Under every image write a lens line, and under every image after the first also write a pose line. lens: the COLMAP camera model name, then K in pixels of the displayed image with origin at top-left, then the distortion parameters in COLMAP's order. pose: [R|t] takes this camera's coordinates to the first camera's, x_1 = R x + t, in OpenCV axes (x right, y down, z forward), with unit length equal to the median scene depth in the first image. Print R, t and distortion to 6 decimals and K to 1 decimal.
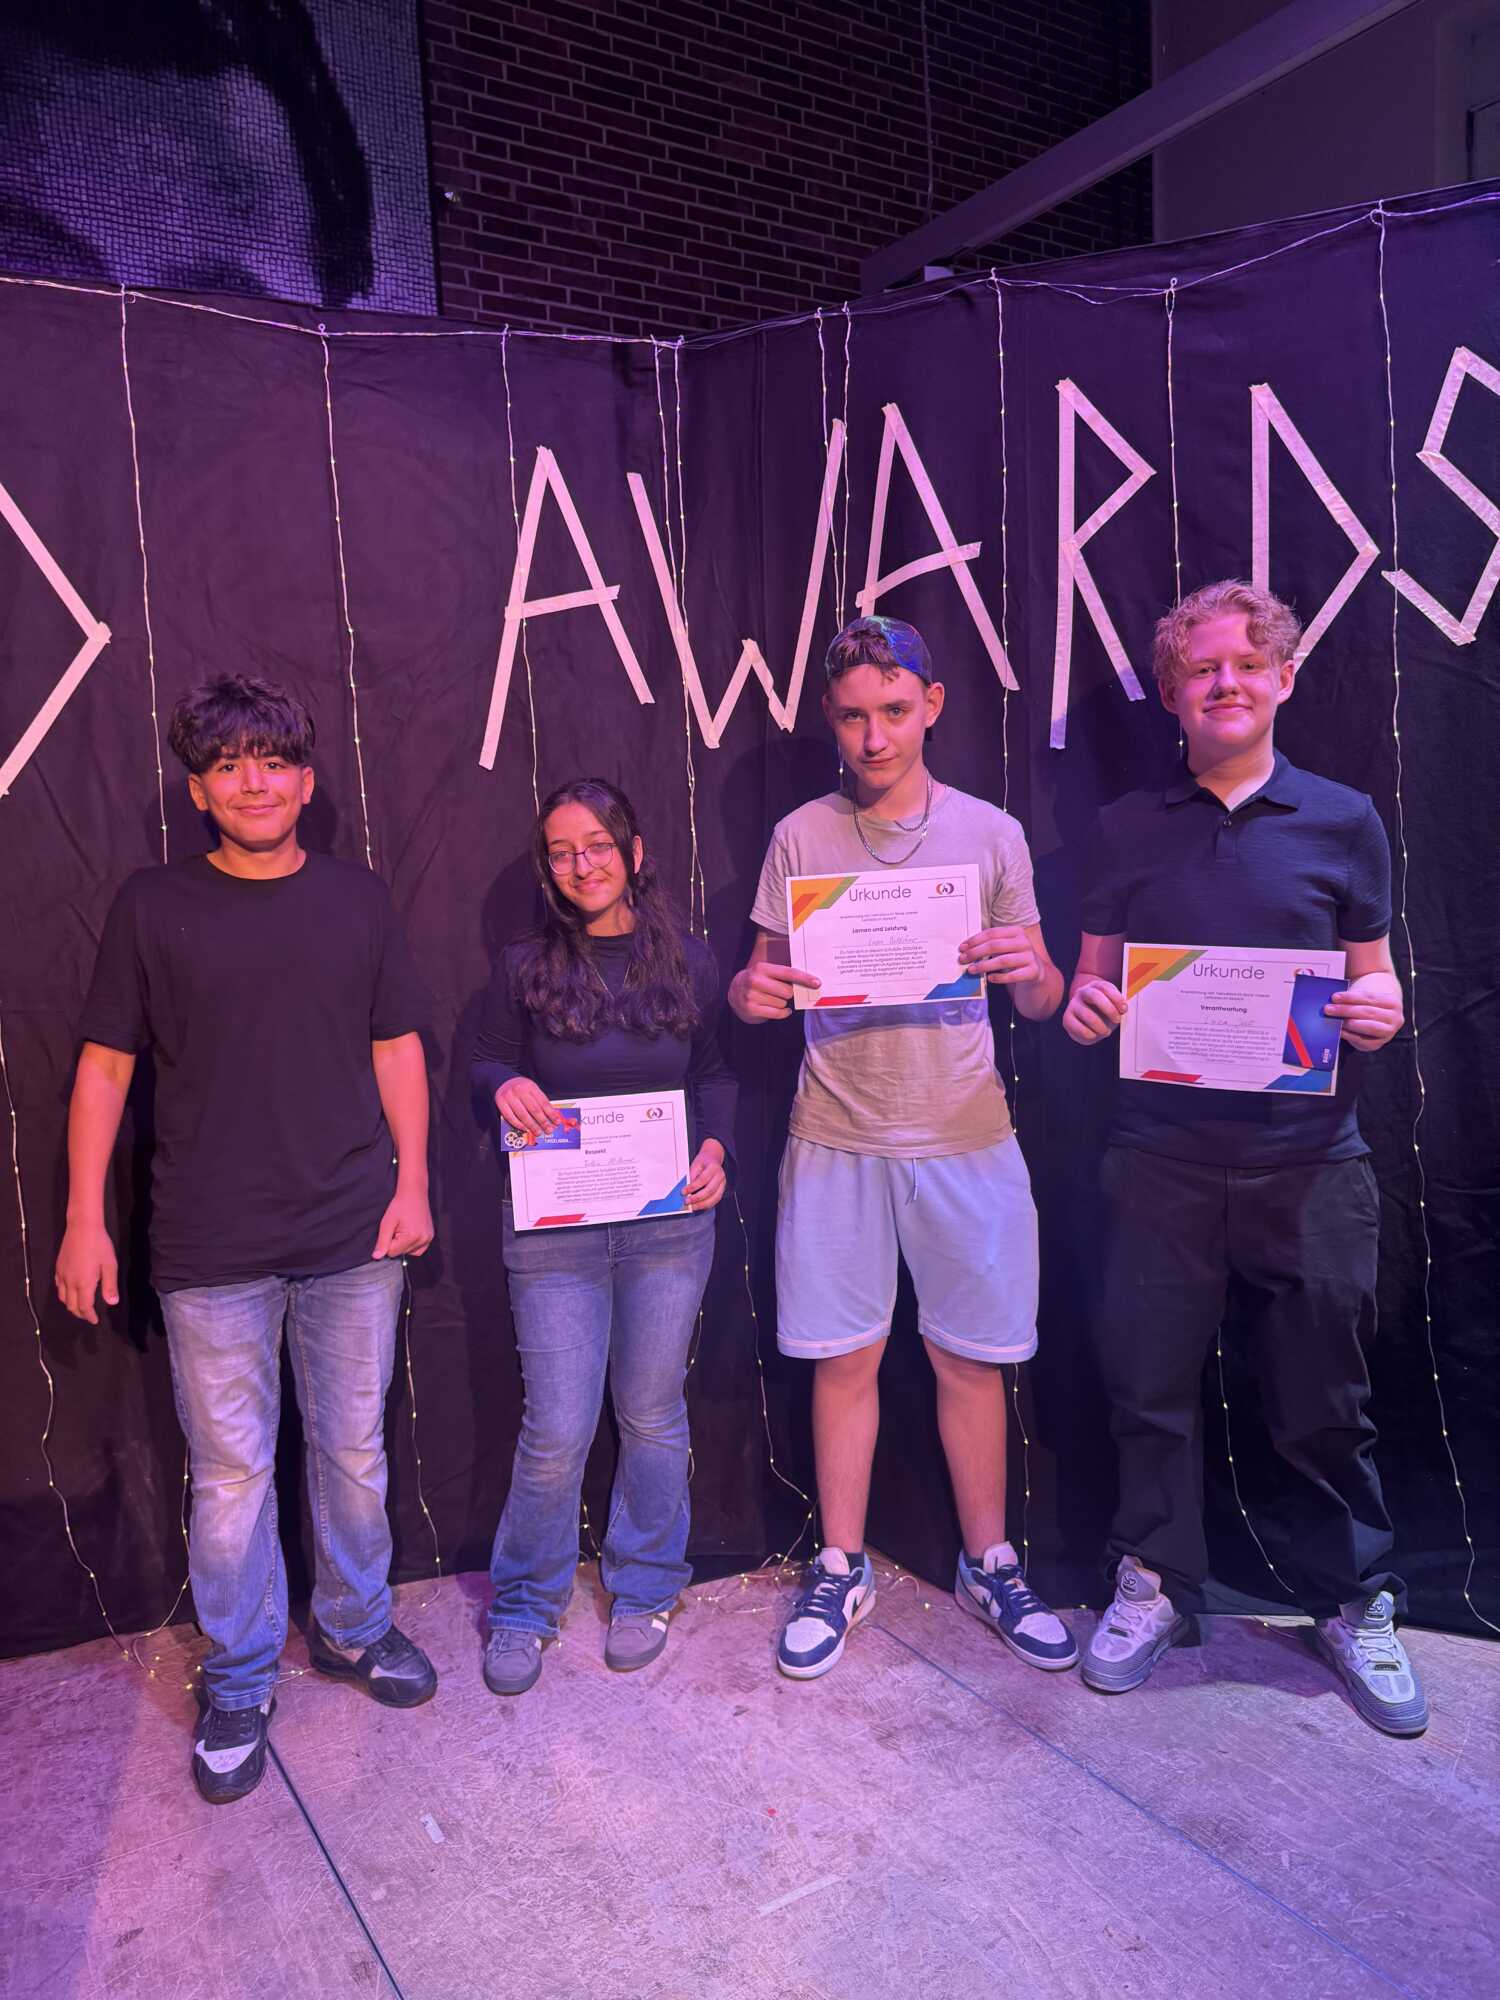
lens RADIAL K [[1422.9, 0, 752.9], [0, 1422.9, 1008.2], [0, 0, 1]] dist [0.011846, -0.016959]
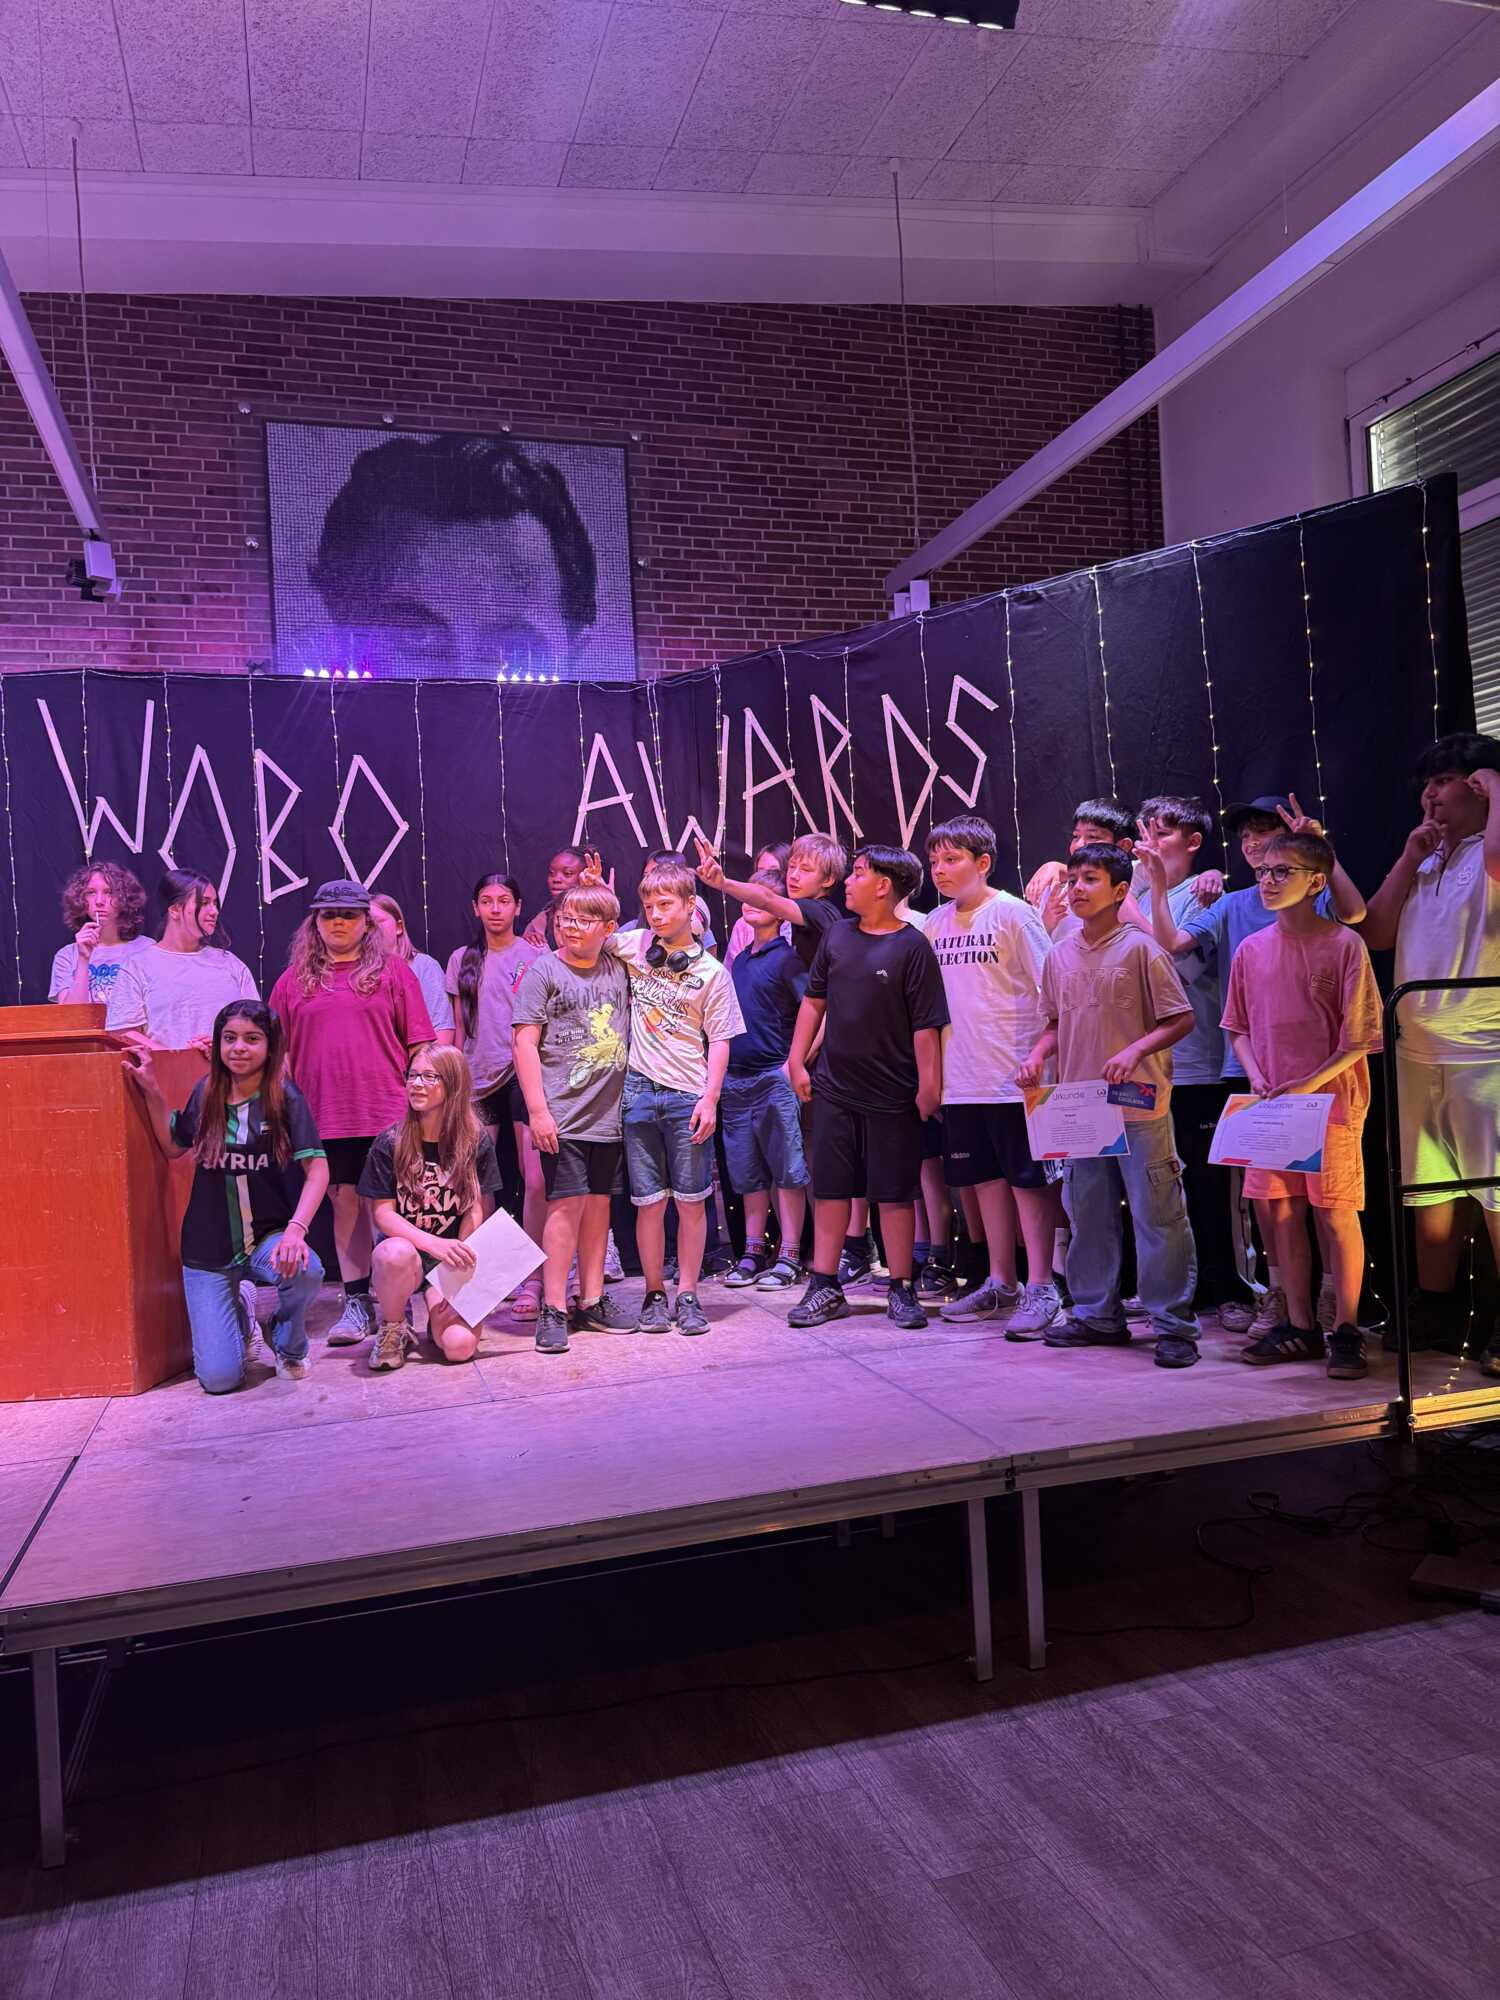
lens RADIAL K [[1382.0, 0, 747.5], [0, 1382.0, 1022.3], [0, 0, 1]] dist [0.140950, -0.282719]
pose [[0.961707, -0.000536, -0.274079, 0.386215], [-0.026023, 0.995302, -0.093258, 0.139935], [0.272841, 0.096820, 0.957175, -0.545071]]
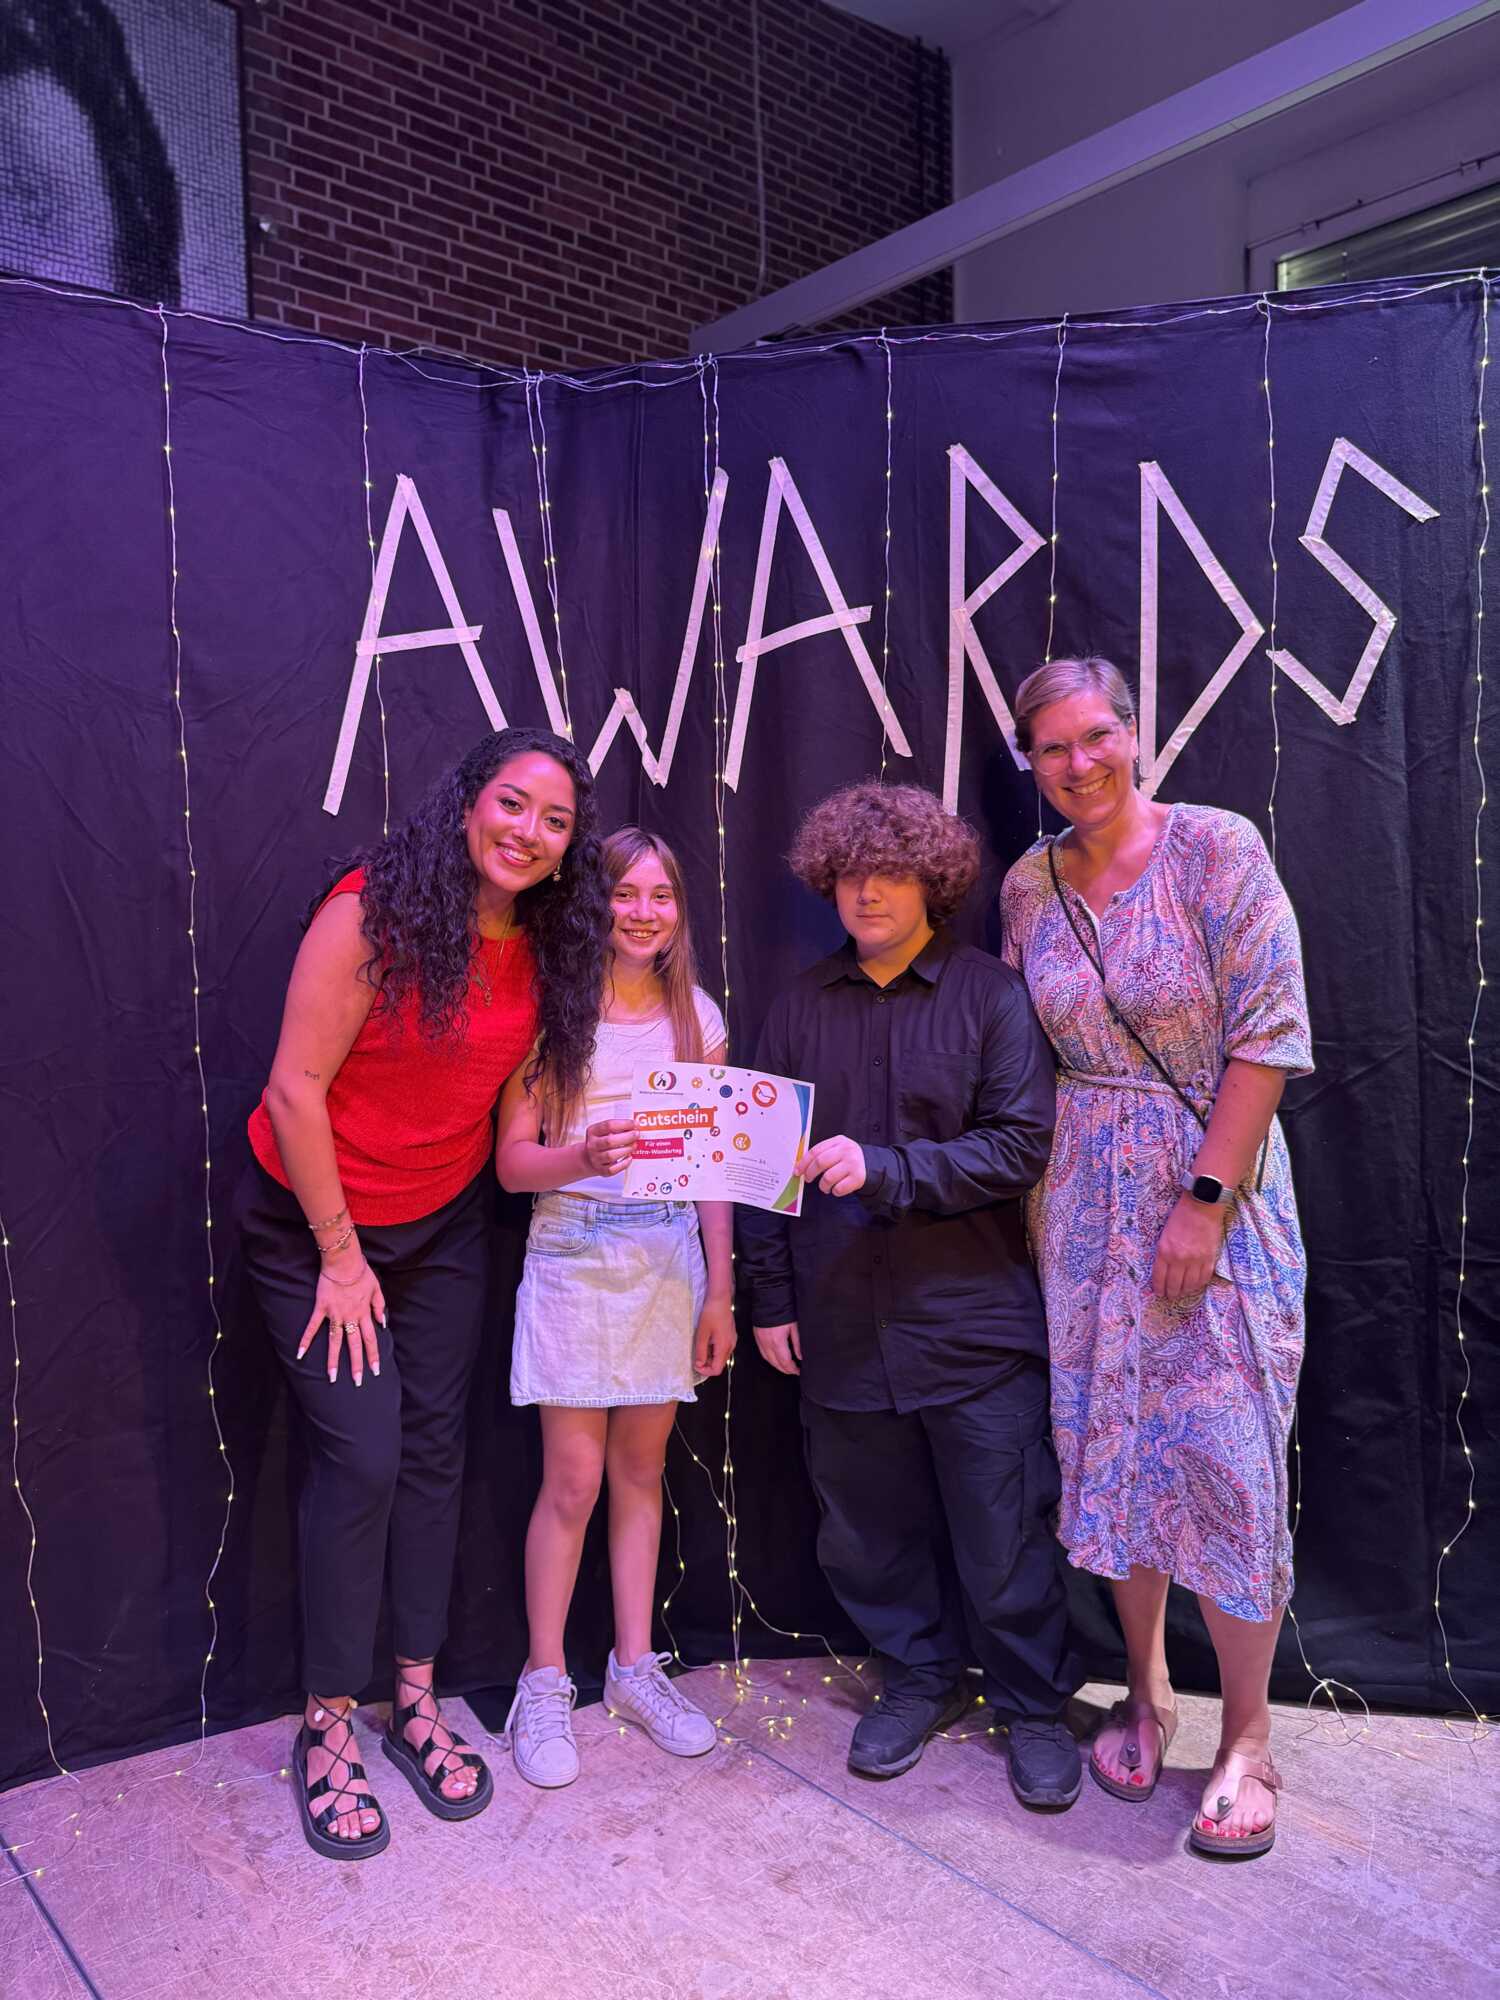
lens RADIAL K [[1424.0, 0, 738.9], [0, 1424.0, 1011.3], [0, 0, 1]] dist [-0.003370, -0.005752]
pose [[0.987629, 0.013850, 0.156196, -0.042489], [-0.005954, 0.998685, -0.050911, 0.001360], [-0.156696, 0.049352, 0.986413, 0.039376]]
